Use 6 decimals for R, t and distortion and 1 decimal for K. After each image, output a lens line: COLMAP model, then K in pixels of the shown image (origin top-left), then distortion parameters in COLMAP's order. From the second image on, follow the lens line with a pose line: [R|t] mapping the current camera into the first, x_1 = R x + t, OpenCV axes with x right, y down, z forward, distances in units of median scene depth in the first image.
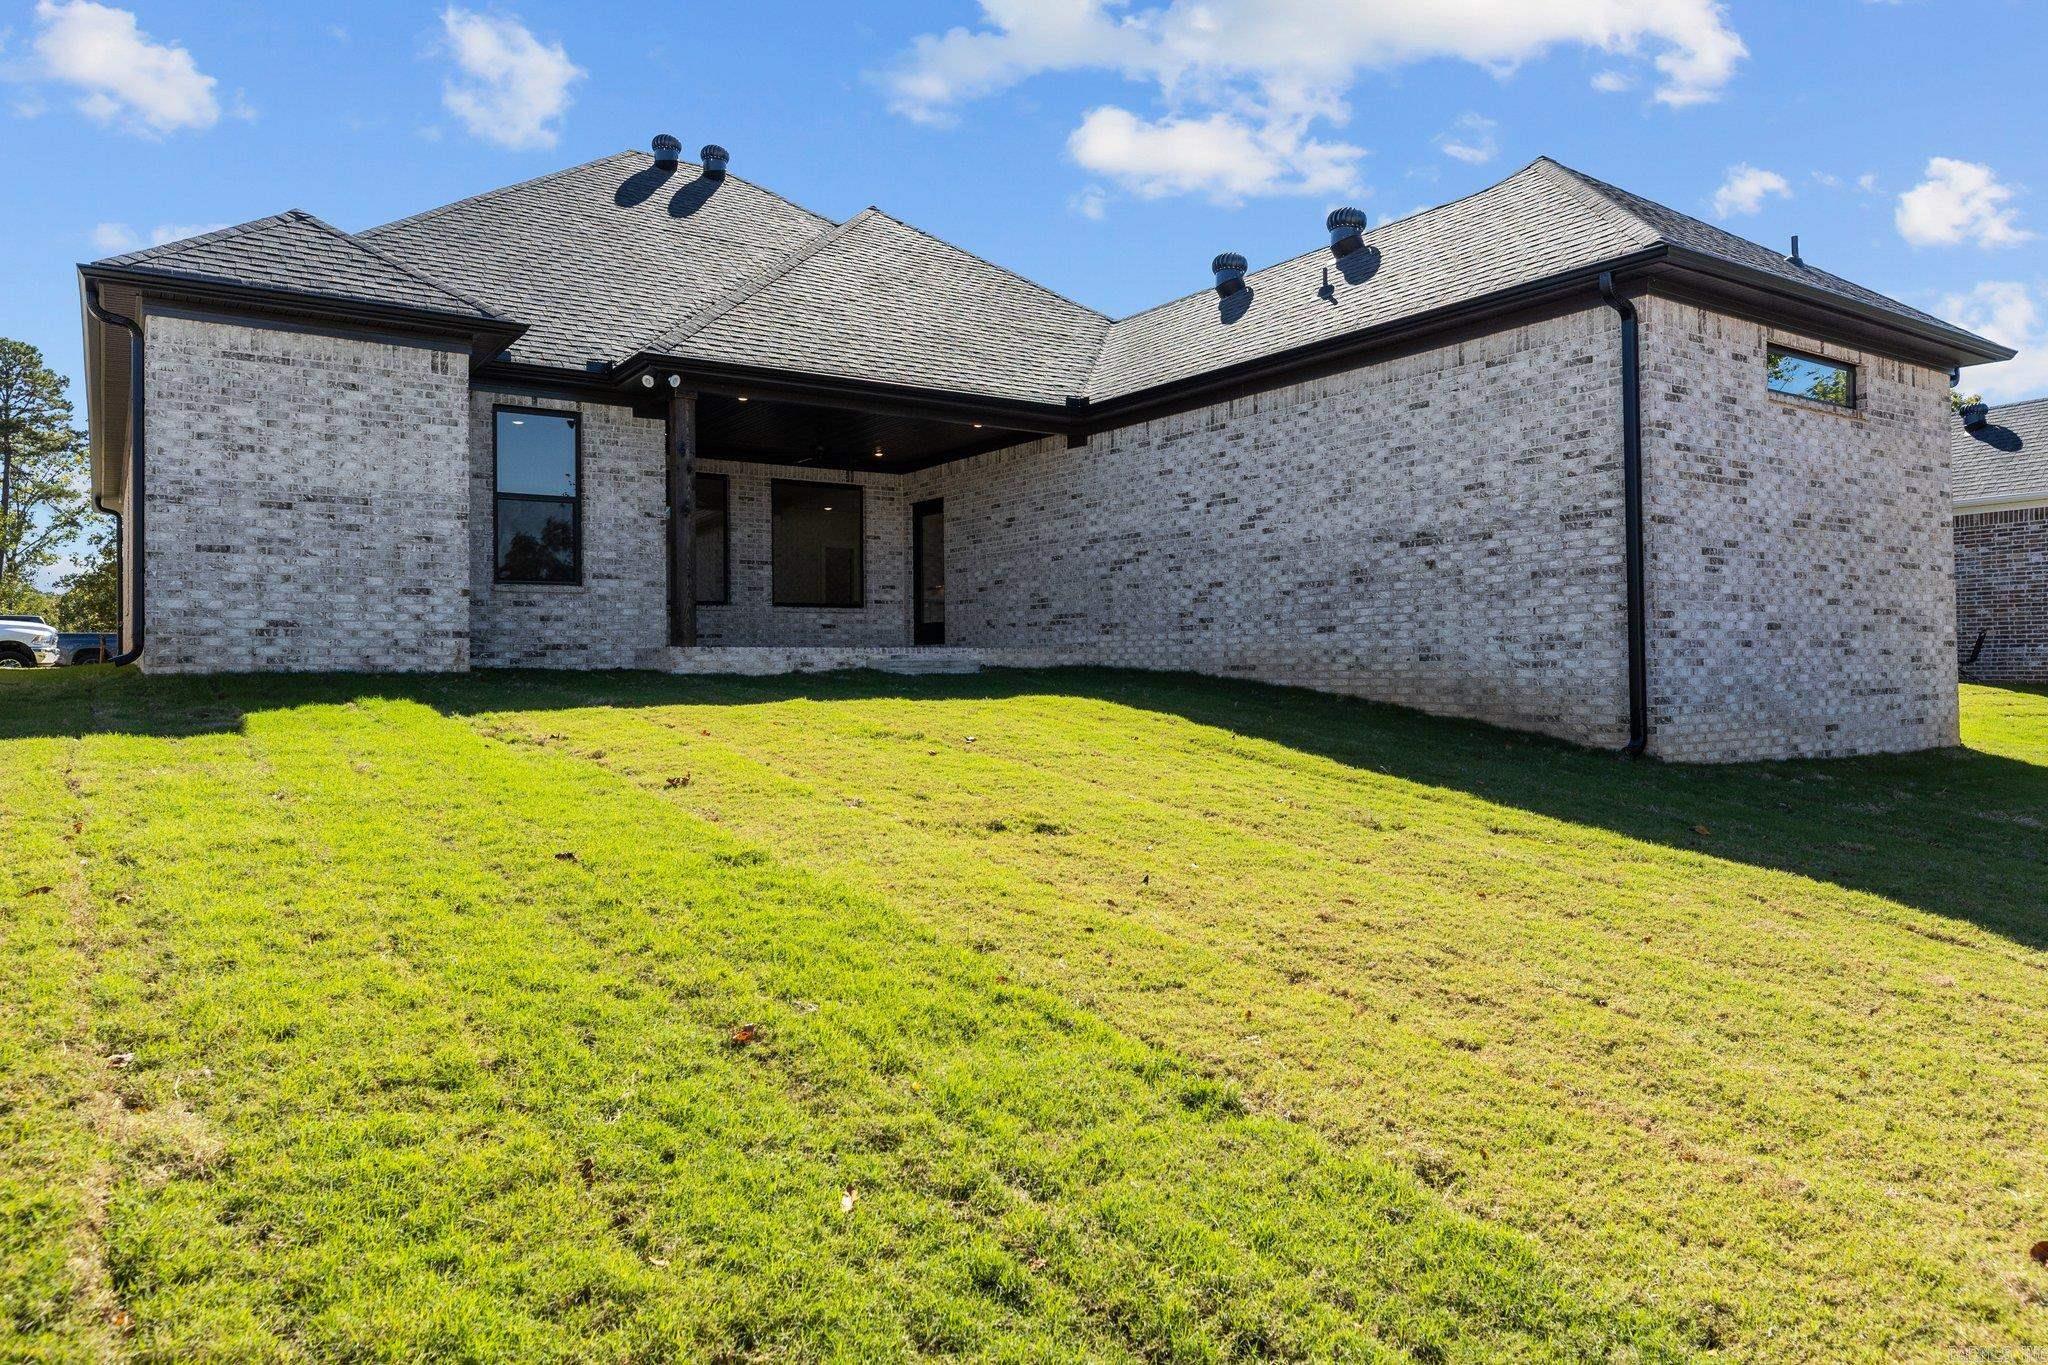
lens RADIAL K [[1301.4, 0, 1015.6], [0, 1301.4, 640.7], [0, 0, 1]] dist [0.008942, 0.002221]
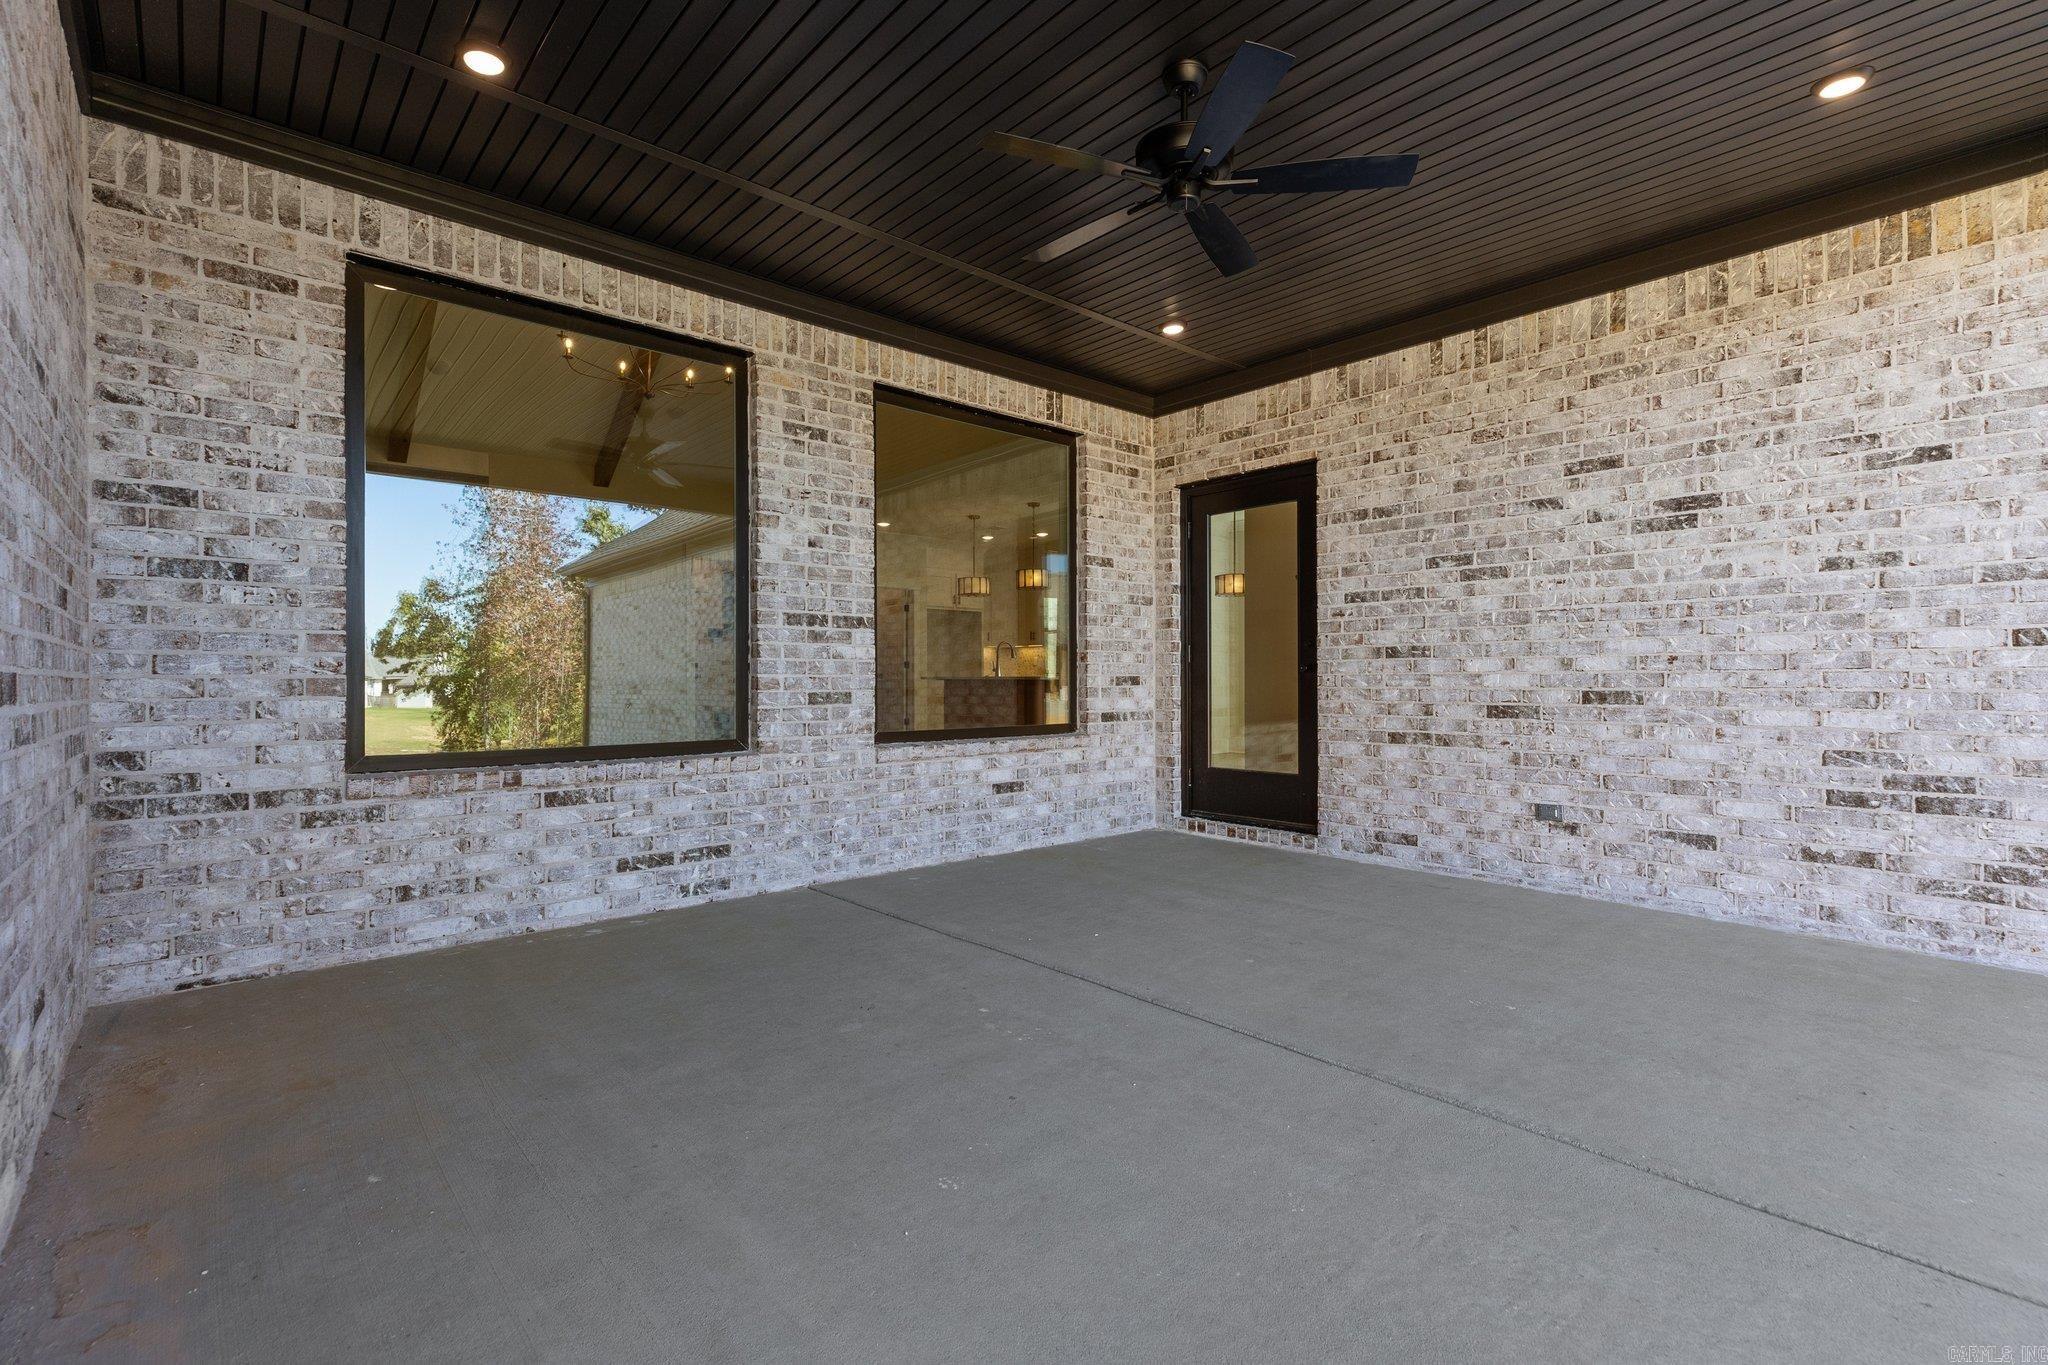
lens RADIAL K [[925.0, 0, 1024.0], [0, 925.0, 676.4], [0, 0, 1]] dist [0.003256, 0.000452]
pose [[0.991089, 0.007779, 0.132972, -0.305642], [-0.010252, 0.999787, 0.017922, -0.085172], [-0.132804, -0.019126, 0.990958, 1.268765]]
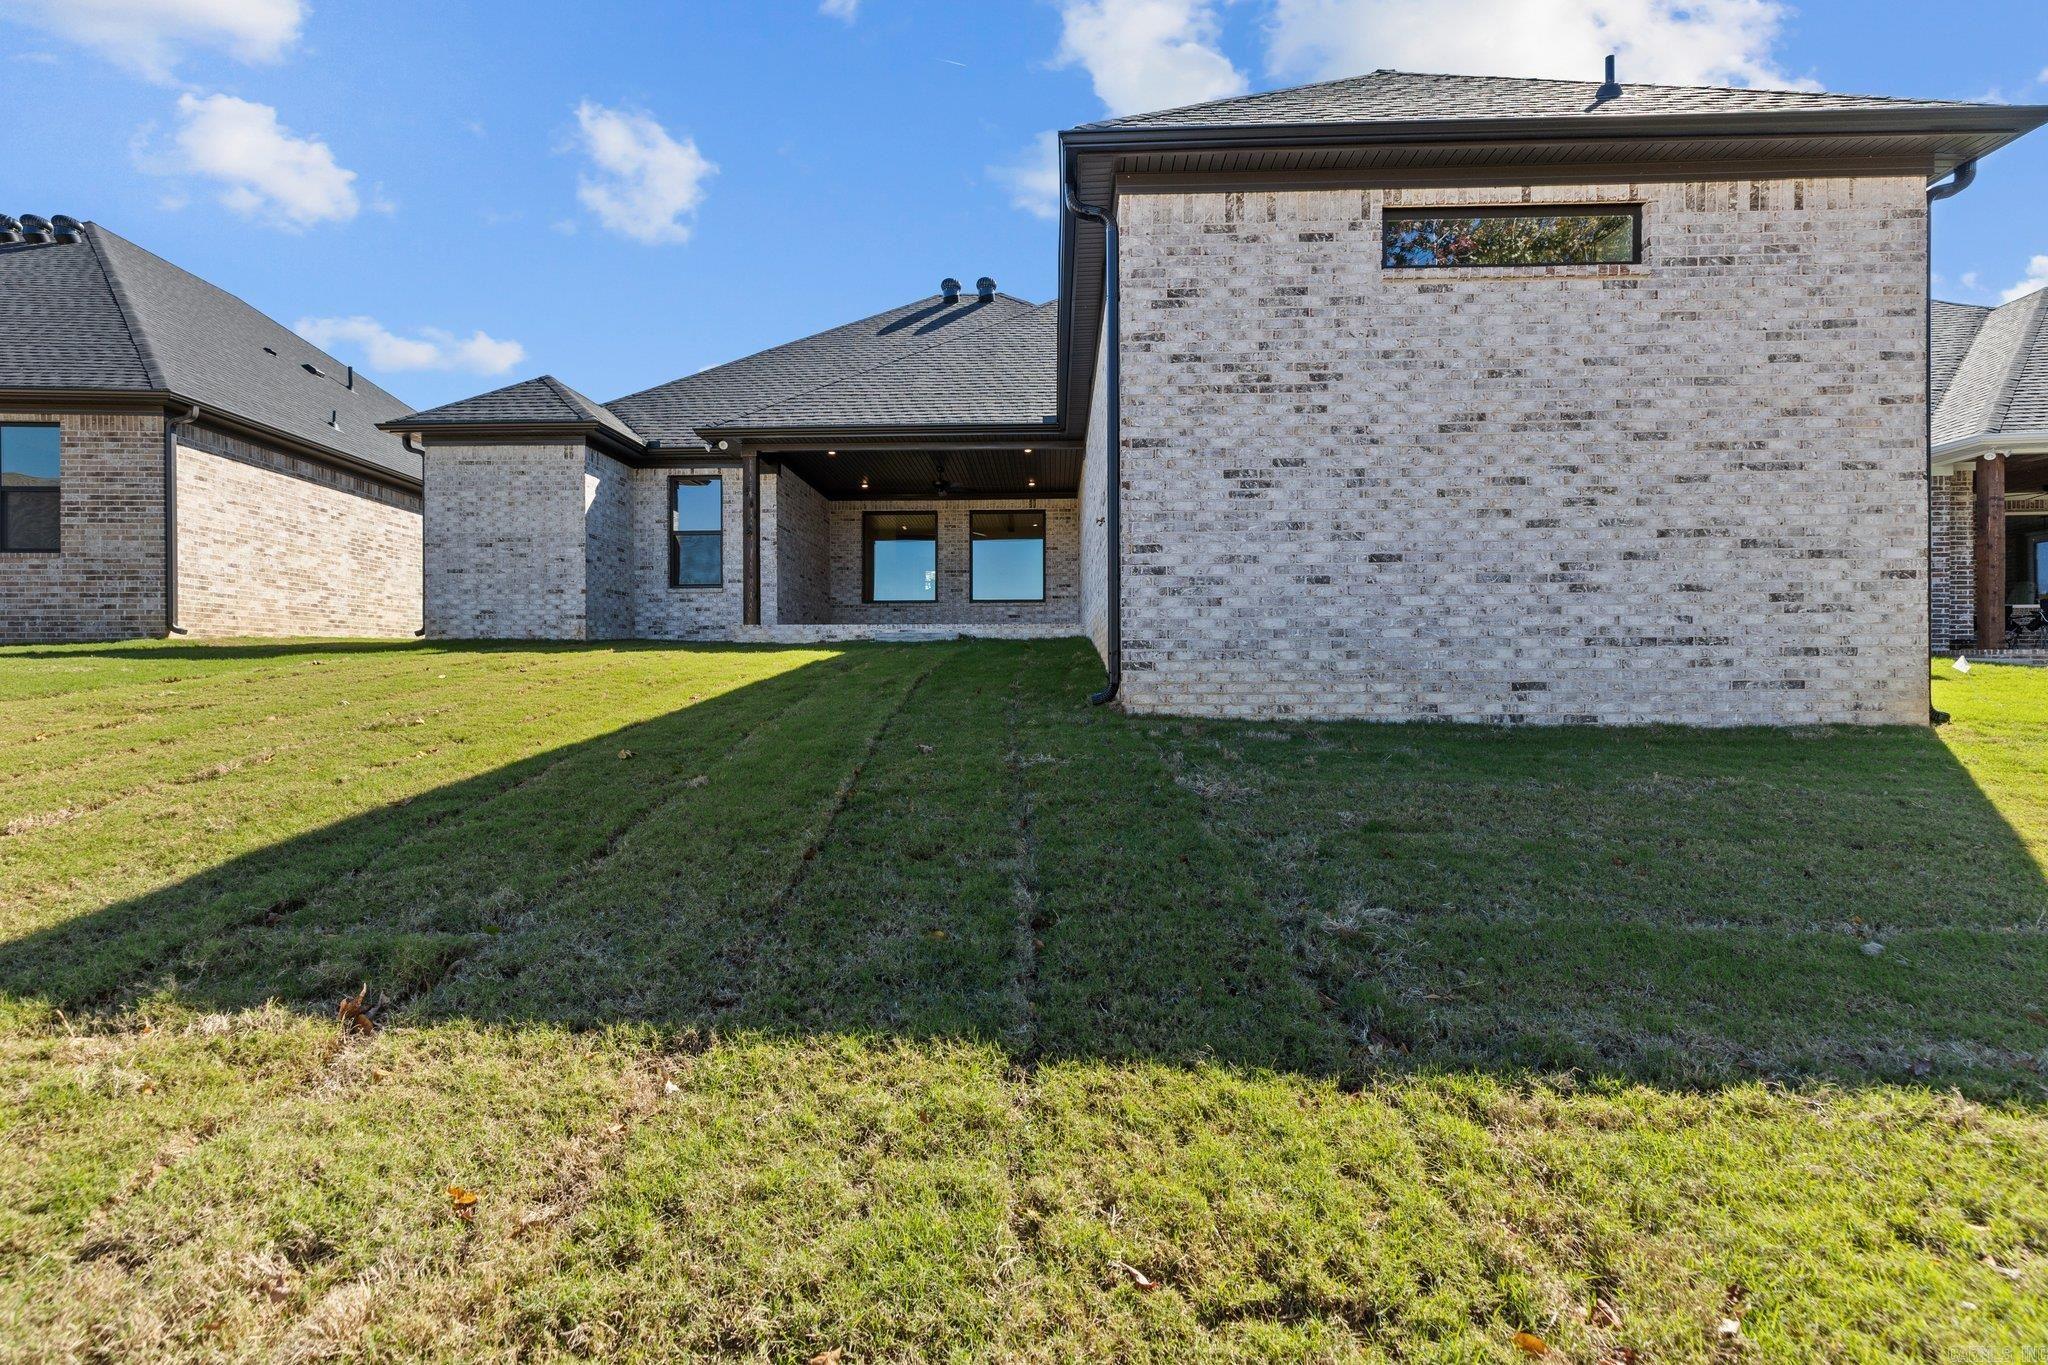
lens RADIAL K [[925.0, 0, 1024.0], [0, 925.0, 676.4], [0, 0, 1]] dist [0.003256, 0.000452]
pose [[0.809001, 0.008498, -0.587746, 0.744870], [0.007557, 0.999662, 0.024855, 0.047359], [0.587759, -0.024550, 0.808663, 0.399625]]
